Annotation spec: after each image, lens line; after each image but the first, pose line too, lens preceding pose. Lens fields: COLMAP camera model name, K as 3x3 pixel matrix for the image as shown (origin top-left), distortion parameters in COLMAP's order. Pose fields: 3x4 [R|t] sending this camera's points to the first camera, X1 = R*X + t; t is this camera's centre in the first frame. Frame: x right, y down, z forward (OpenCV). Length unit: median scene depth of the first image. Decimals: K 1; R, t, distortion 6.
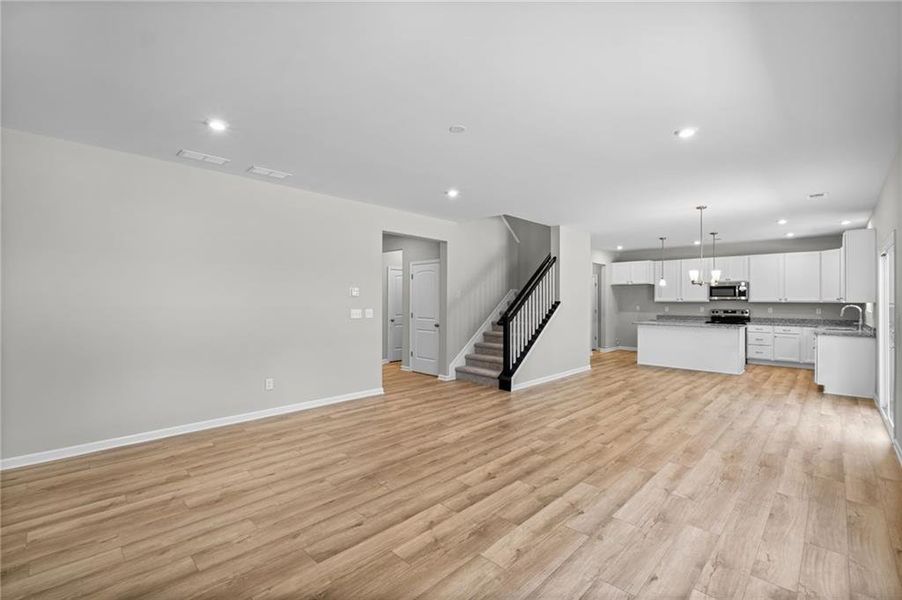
lens RADIAL K [[397.2, 0, 445.2], [0, 397.2, 301.6], [0, 0, 1]] dist [0.004228, -0.004336]
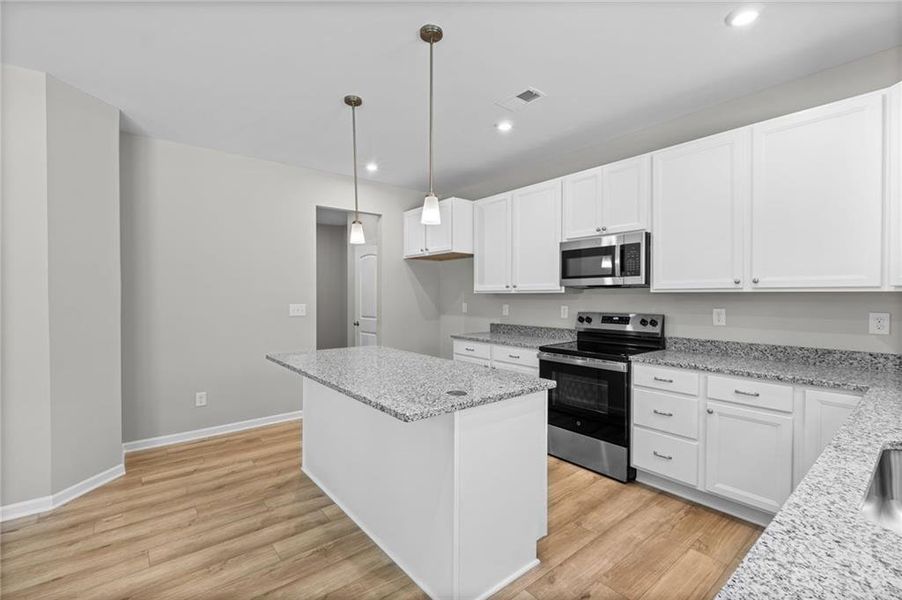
lens RADIAL K [[397.2, 0, 449.9], [0, 397.2, 298.1], [0, 0, 1]] dist [0.004228, -0.004336]
pose [[0.992929, -0.001198, -0.118705, 0.635615], [0.001619, 0.999993, 0.003450, 0.004714], [0.118700, -0.003618, 0.992924, 0.649408]]
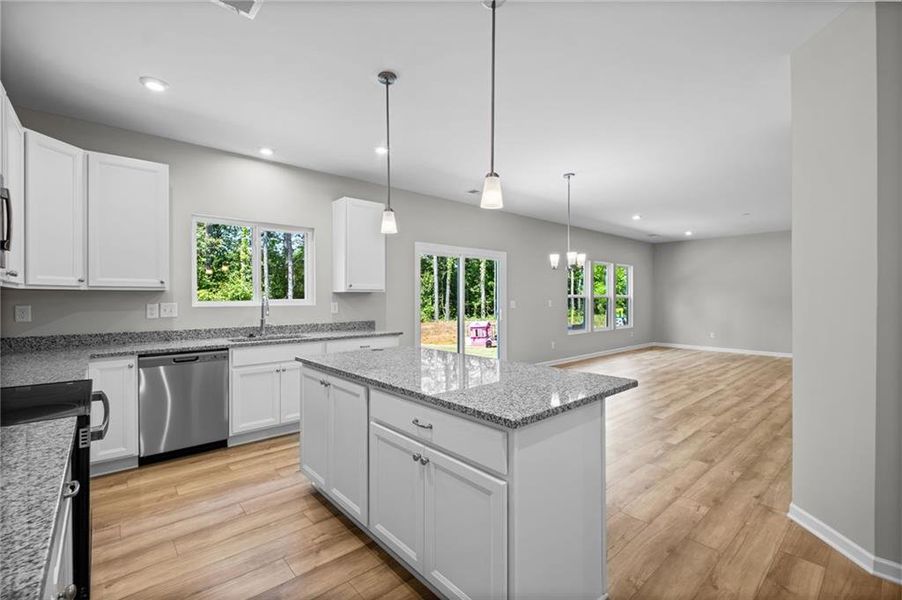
lens RADIAL K [[397.2, 0, 445.7], [0, 397.2, 296.9], [0, 0, 1]] dist [0.004228, -0.004336]
pose [[-0.996806, 0.000051, 0.079863, 0.531696], [-0.000125, 0.999998, -0.002199, 0.008626], [-0.079863, -0.002202, -0.996803, 1.168281]]
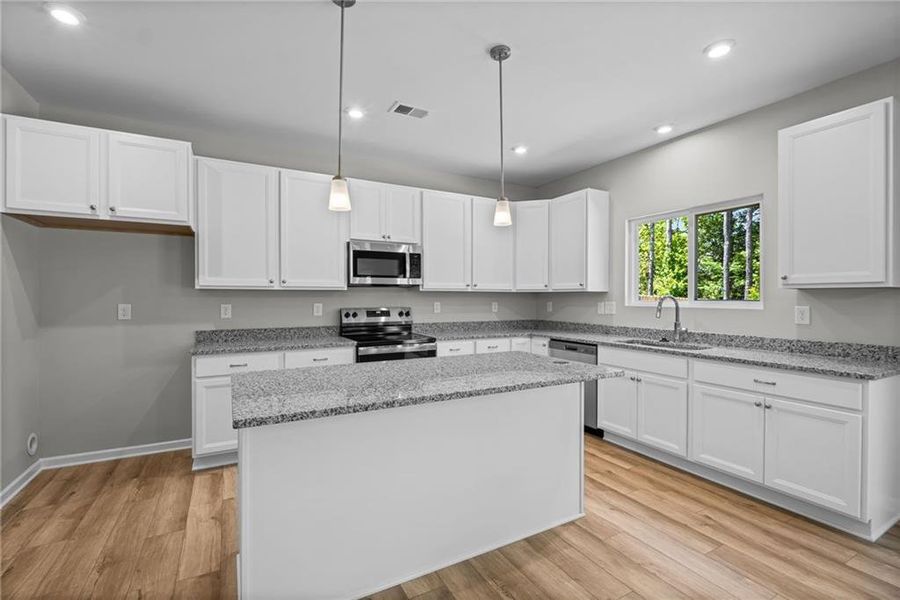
lens RADIAL K [[396.3, 0, 443.3], [0, 396.3, 300.4], [0, 0, 1]] dist [0.004228, -0.004336]
pose [[0.296985, -0.013538, 0.954786, 0.338337], [-0.000252, 0.999898, 0.014256, 0.005586], [-0.954882, -0.004474, 0.296952, 0.840975]]
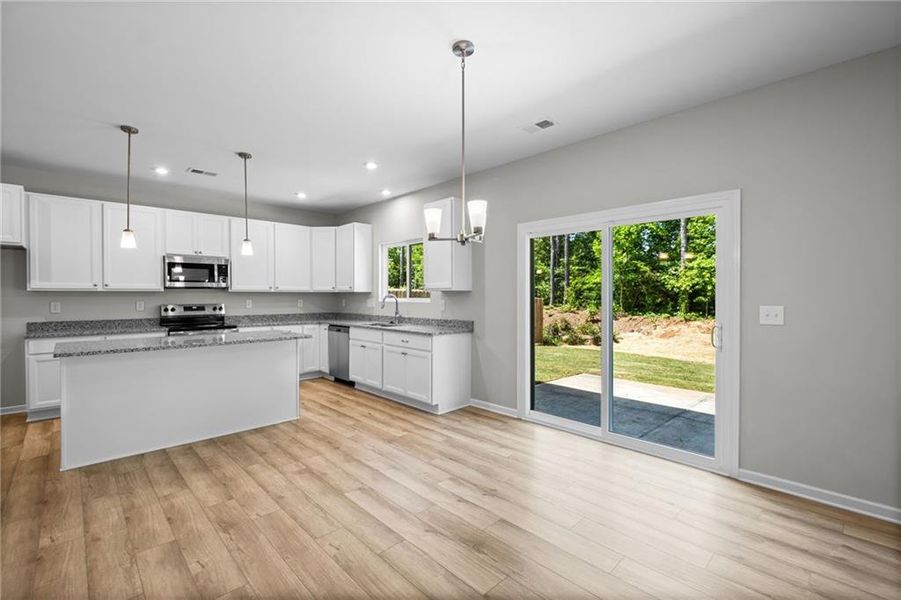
lens RADIAL K [[396.8, 0, 446.4], [0, 396.8, 299.7], [0, 0, 1]] dist [0.004228, -0.004336]
pose [[0.037366, -0.017338, 0.999151, 0.154164], [0.001001, 0.999850, 0.017312, 0.003374], [-0.999301, 0.000354, 0.037378, 0.637094]]
